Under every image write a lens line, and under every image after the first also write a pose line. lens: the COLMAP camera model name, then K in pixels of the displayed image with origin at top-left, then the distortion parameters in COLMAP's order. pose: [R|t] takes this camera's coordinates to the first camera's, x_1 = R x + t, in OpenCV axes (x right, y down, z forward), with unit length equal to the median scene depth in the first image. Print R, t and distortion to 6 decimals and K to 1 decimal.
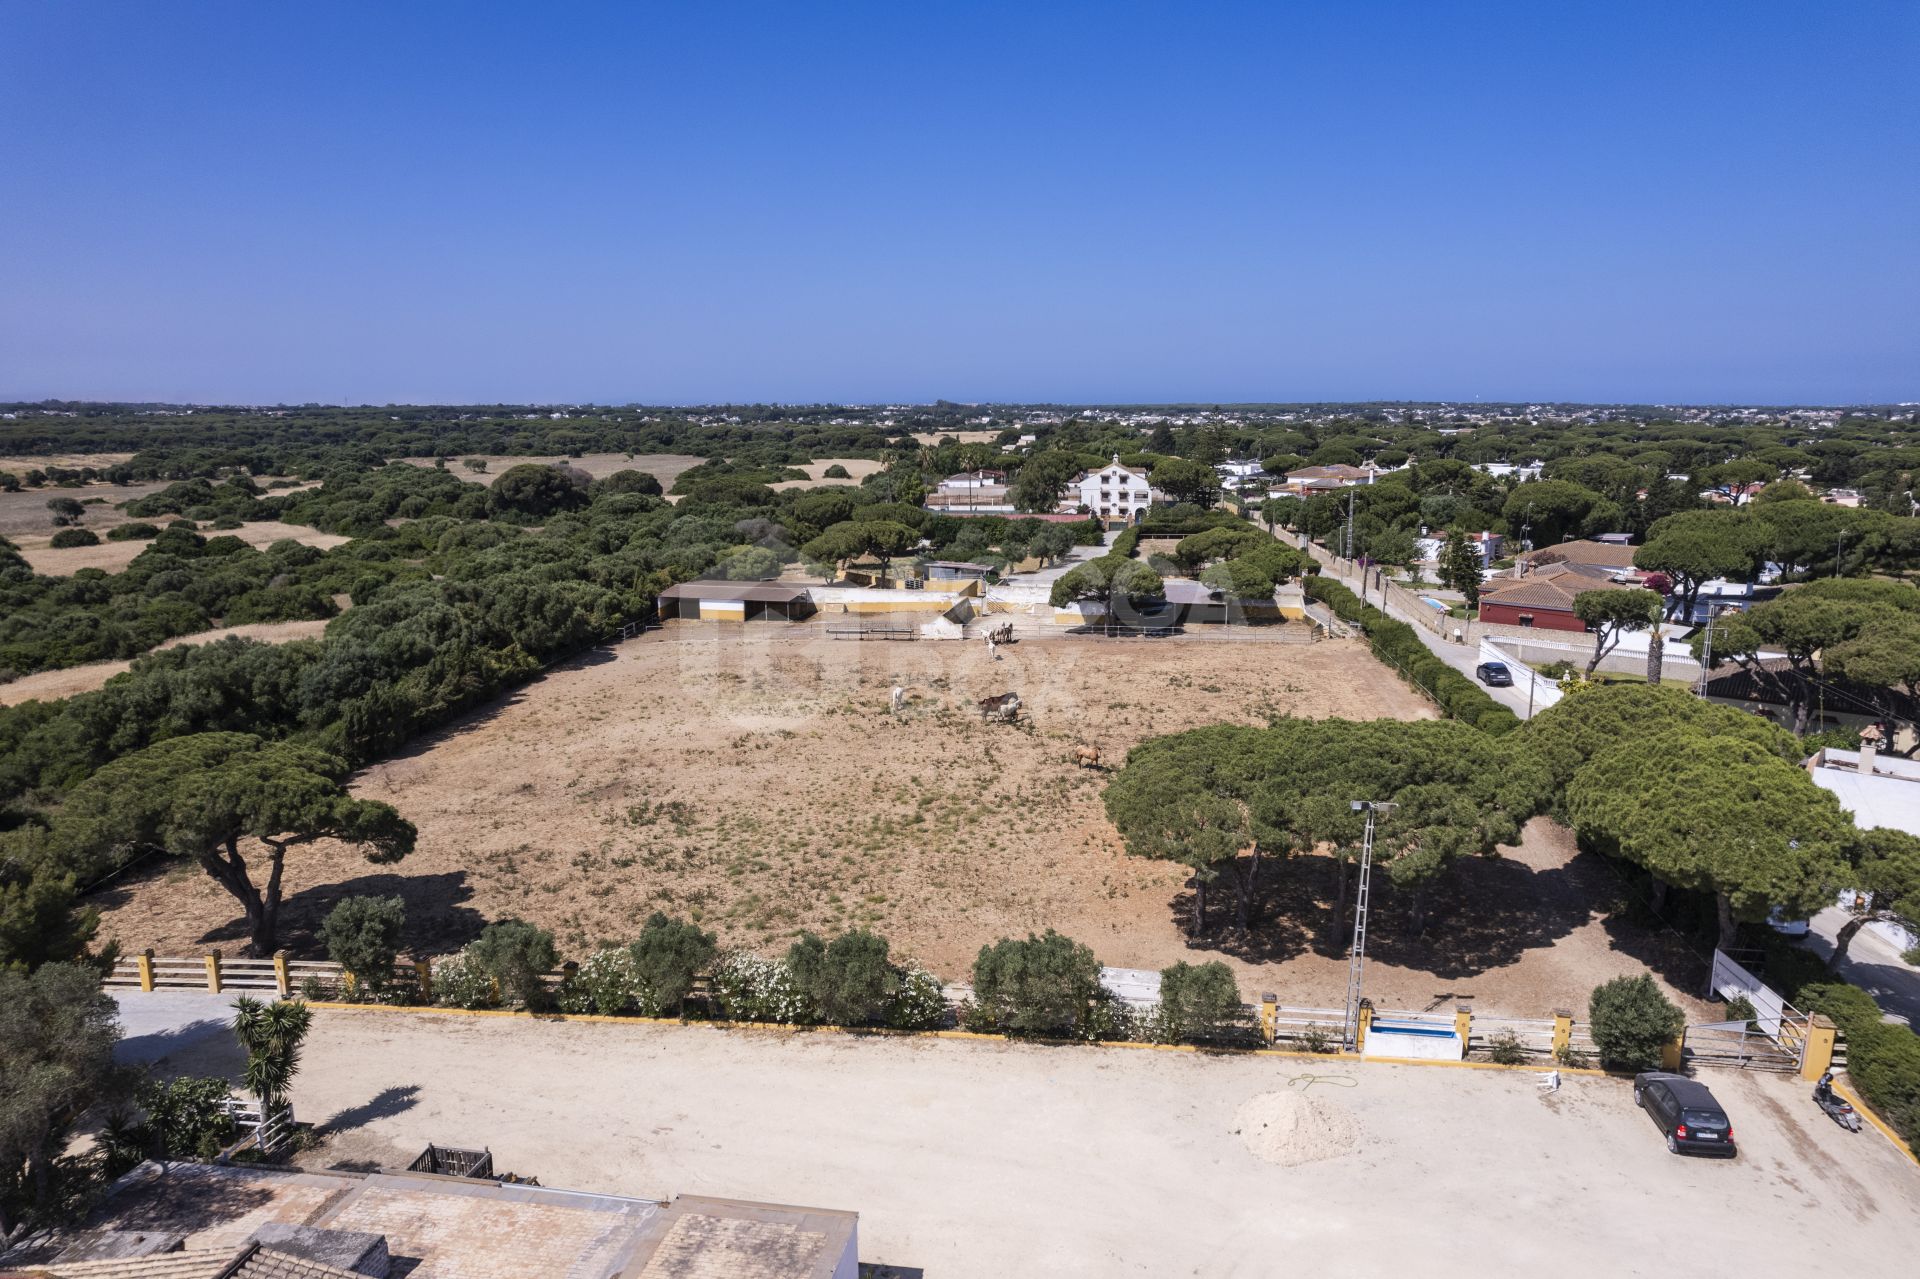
lens RADIAL K [[1225.5, 0, 960.0], [0, 1225.5, 639.5], [0, 0, 1]] dist [-0.045209, 0.000471]
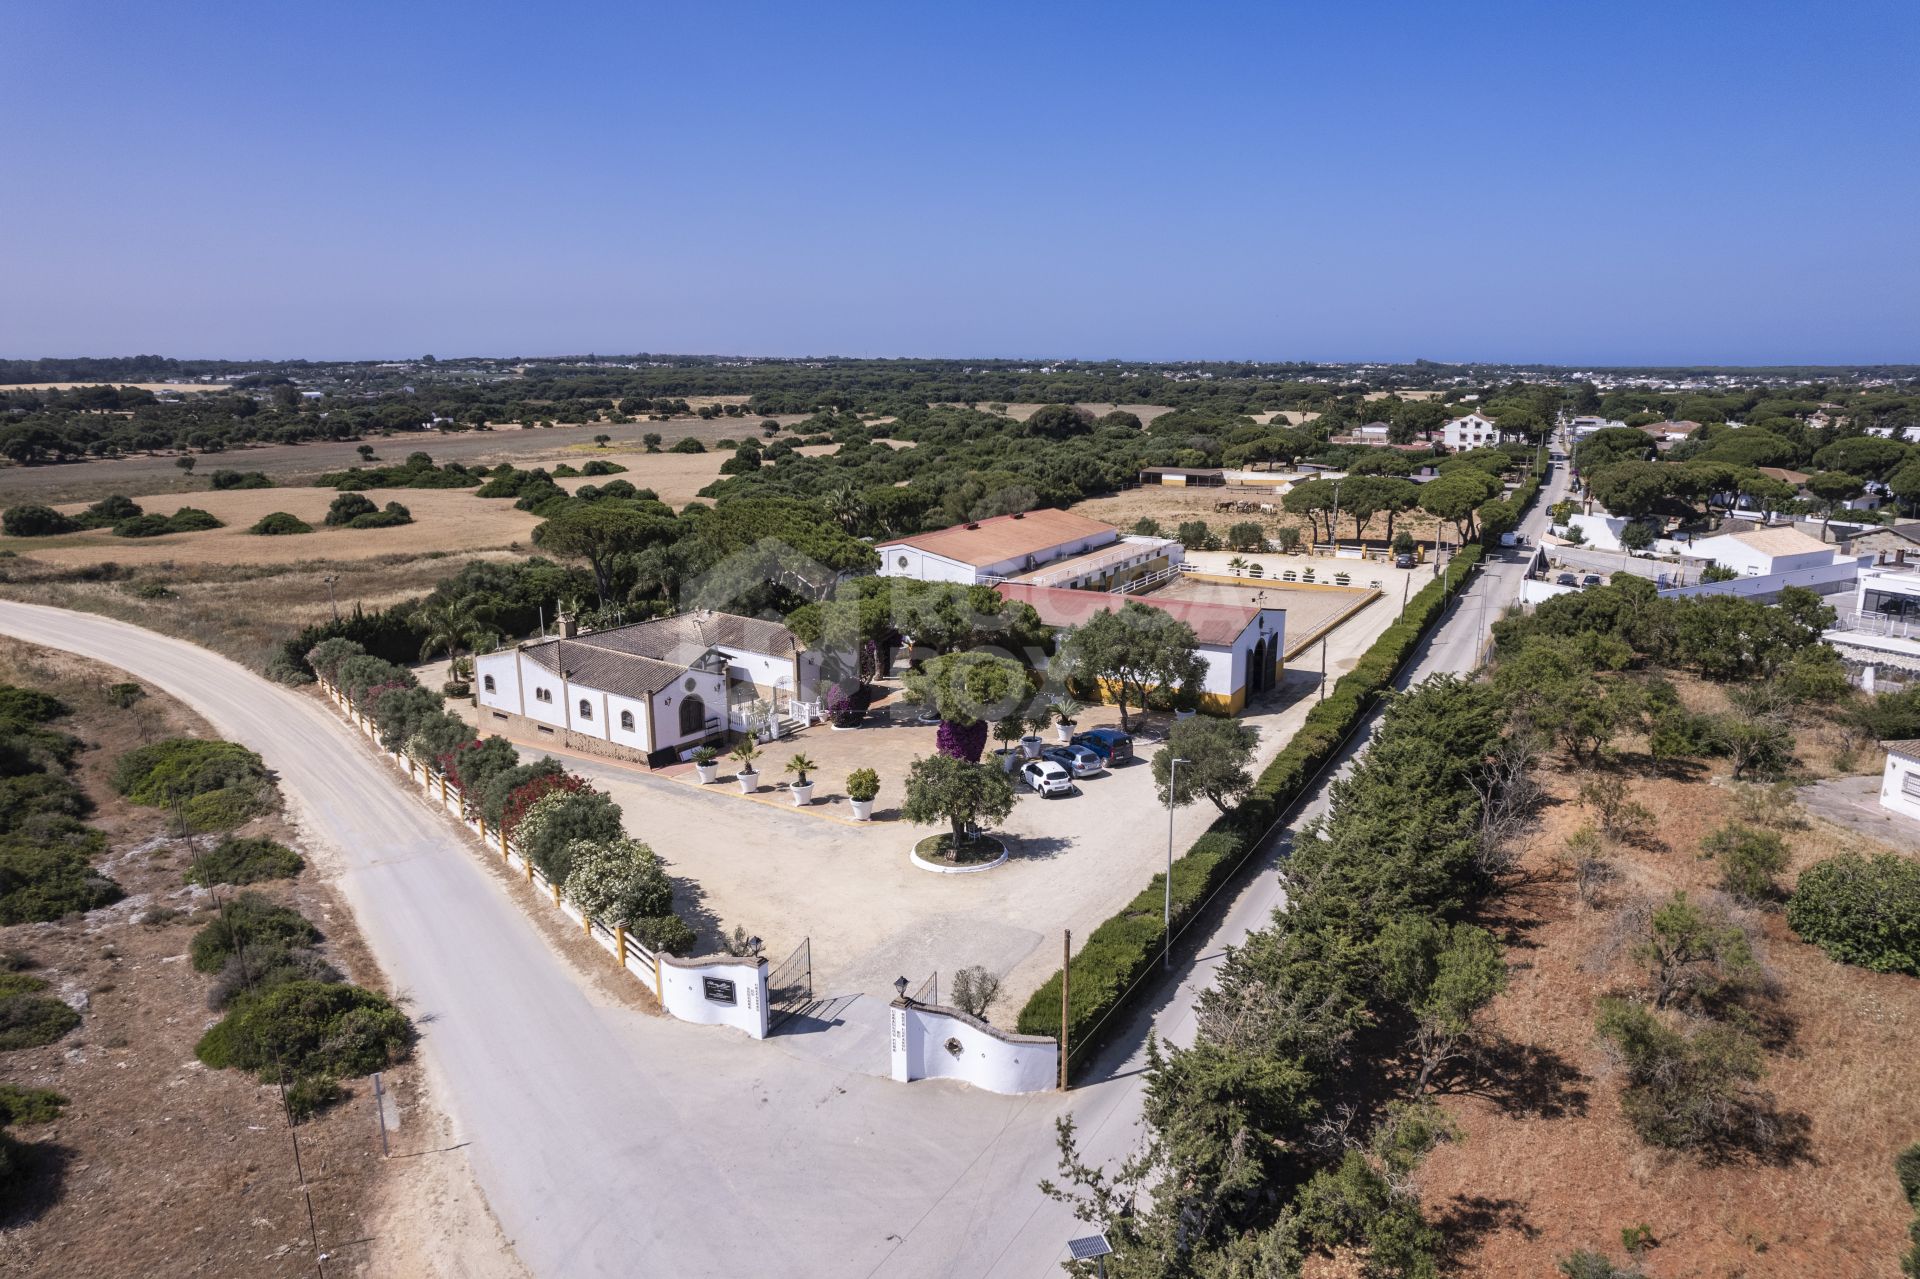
lens RADIAL K [[1241.4, 0, 960.0], [0, 1241.4, 639.5], [0, 0, 1]] dist [-0.071059, 0.063053]
pose [[0.930162, 0.083604, -0.357504, 0.041410], [-0.071978, 0.996357, 0.045729, 0.032963], [0.360025, -0.016803, 0.932791, -0.185089]]
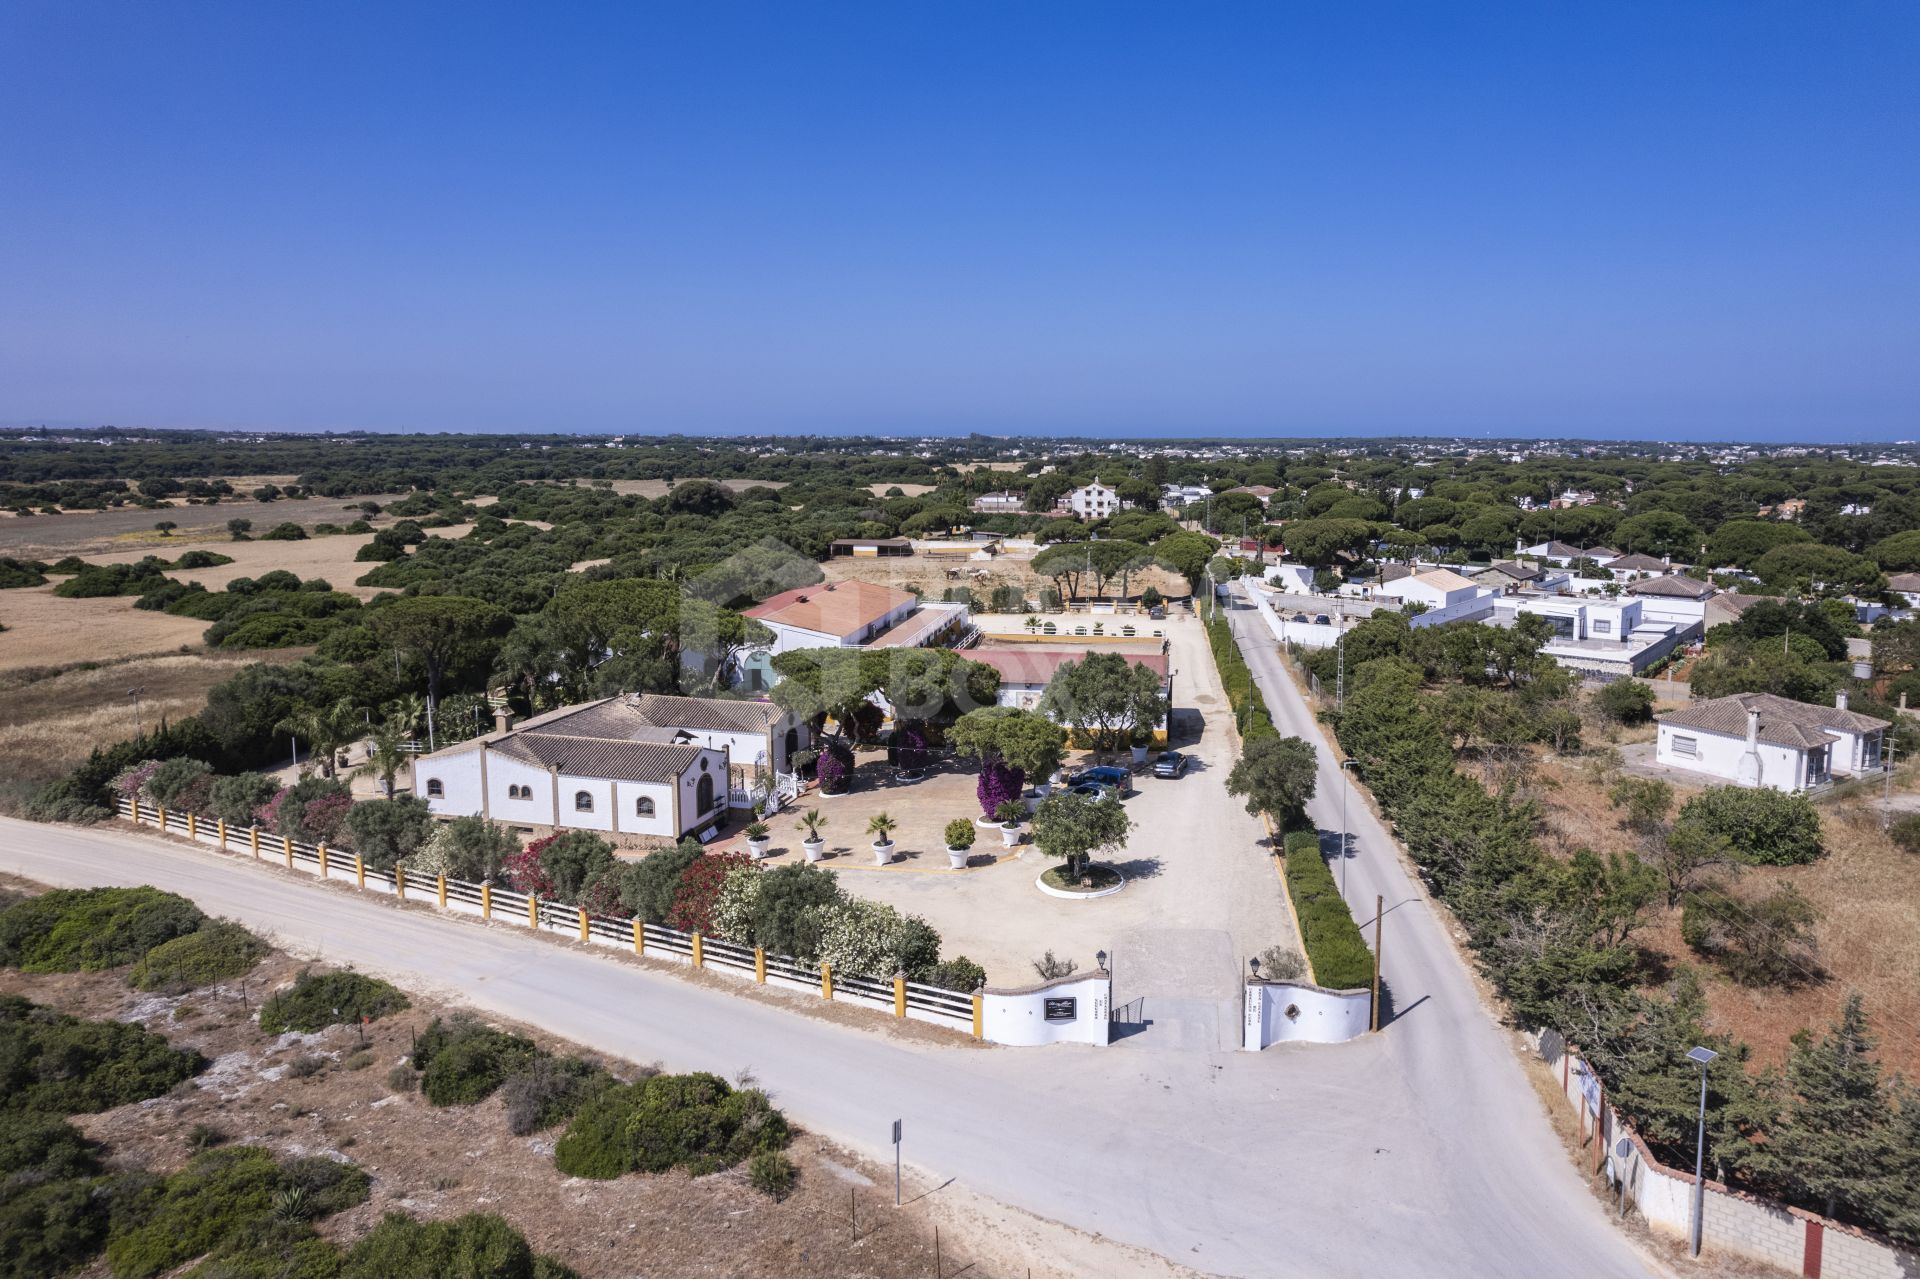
lens RADIAL K [[1257.9, 0, 1015.2], [0, 1257.9, 607.7], [0, 0, 1]] dist [-0.064802, 0.051472]
pose [[0.999818, 0.004427, 0.018534, 0.000759], [-0.003415, 0.998521, -0.054260, 0.036241], [-0.018746, 0.054187, 0.998355, -0.204380]]
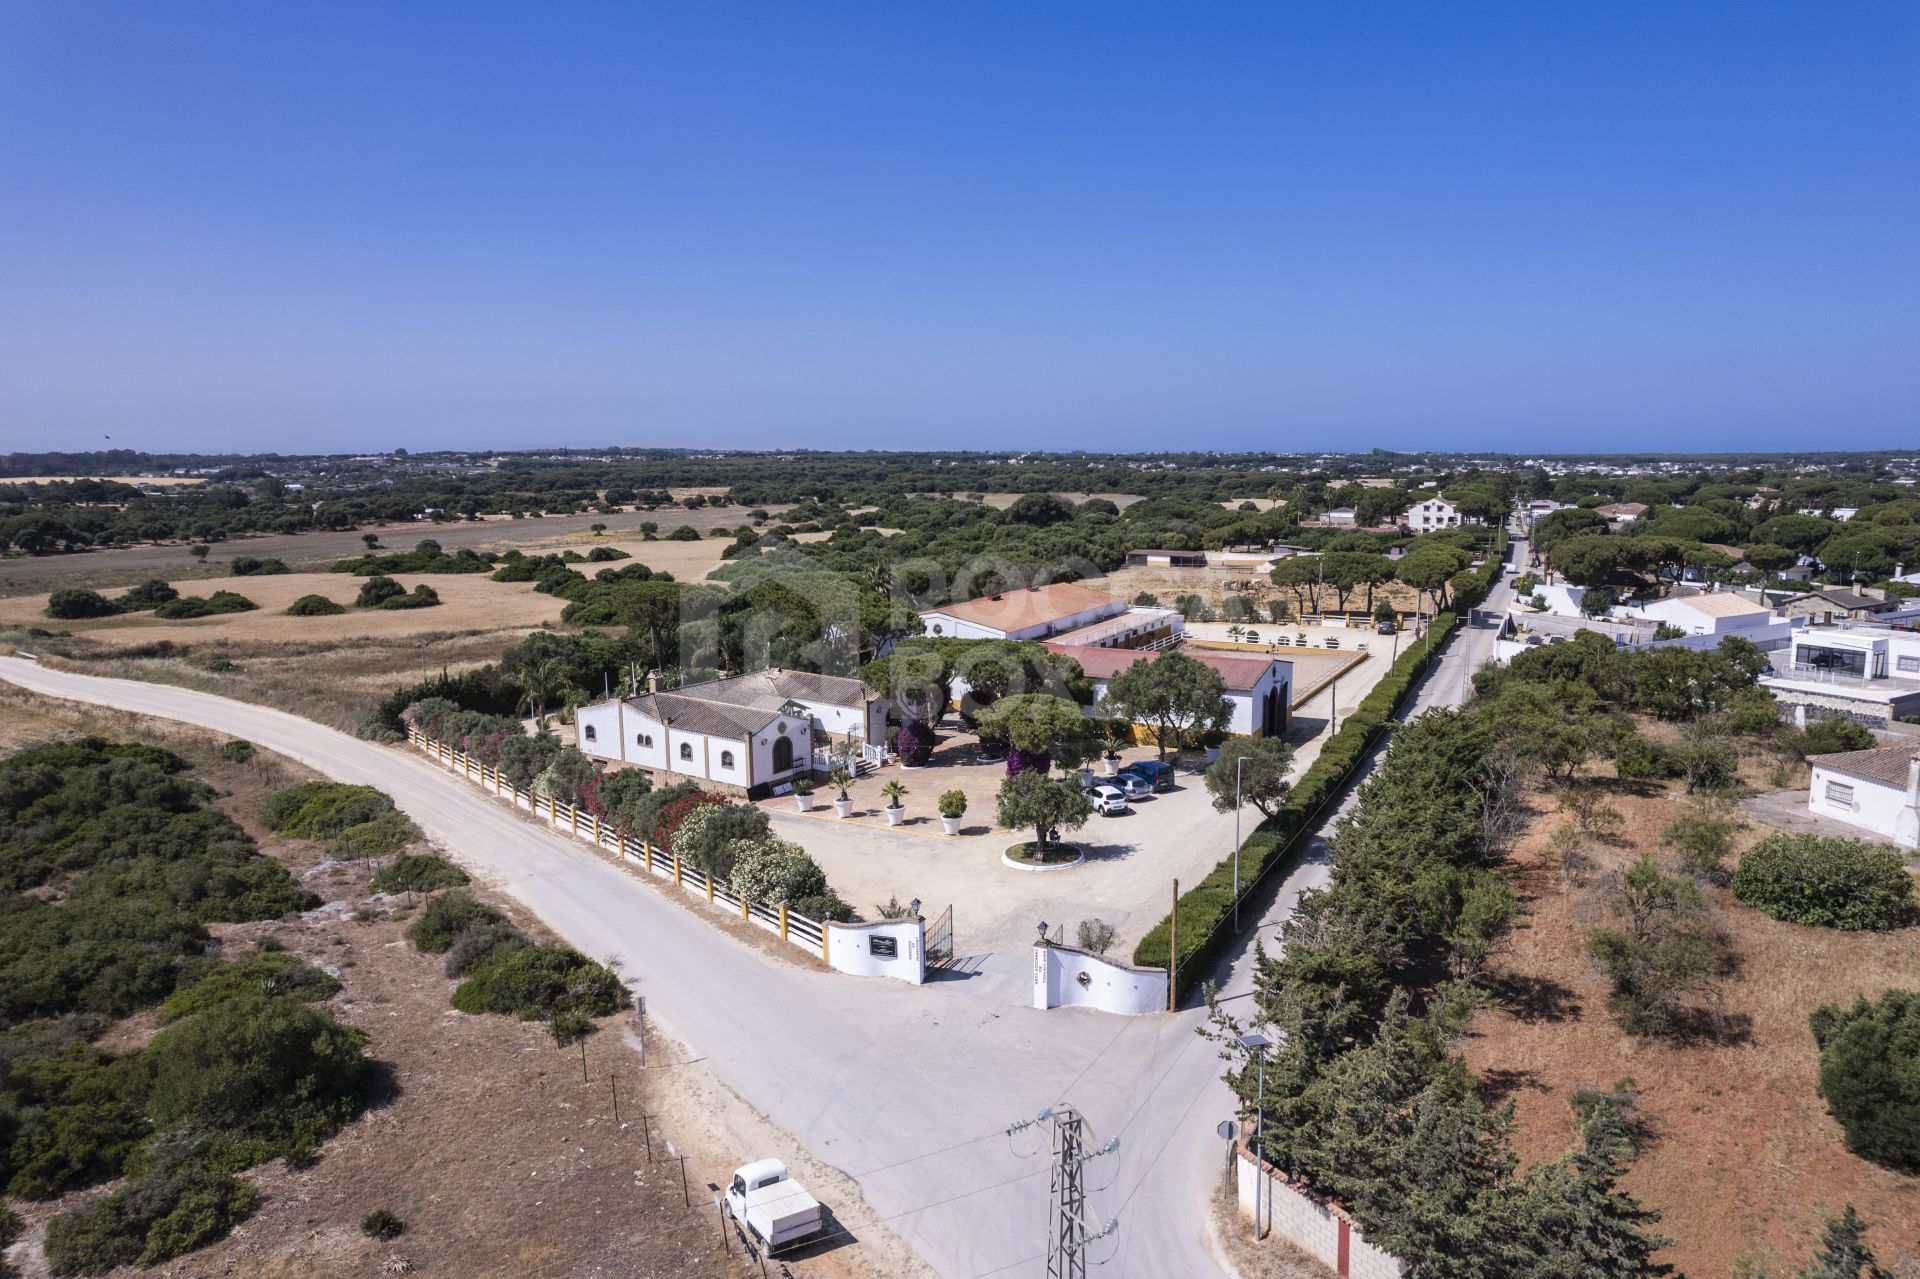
lens RADIAL K [[1241.4, 0, 960.0], [0, 1241.4, 639.5], [0, 0, 1]] dist [-0.071059, 0.063053]
pose [[0.940213, 0.049706, -0.336942, 0.038380], [-0.062861, 0.997623, -0.028241, 0.037752], [0.334737, 0.047733, 0.941102, -0.205621]]
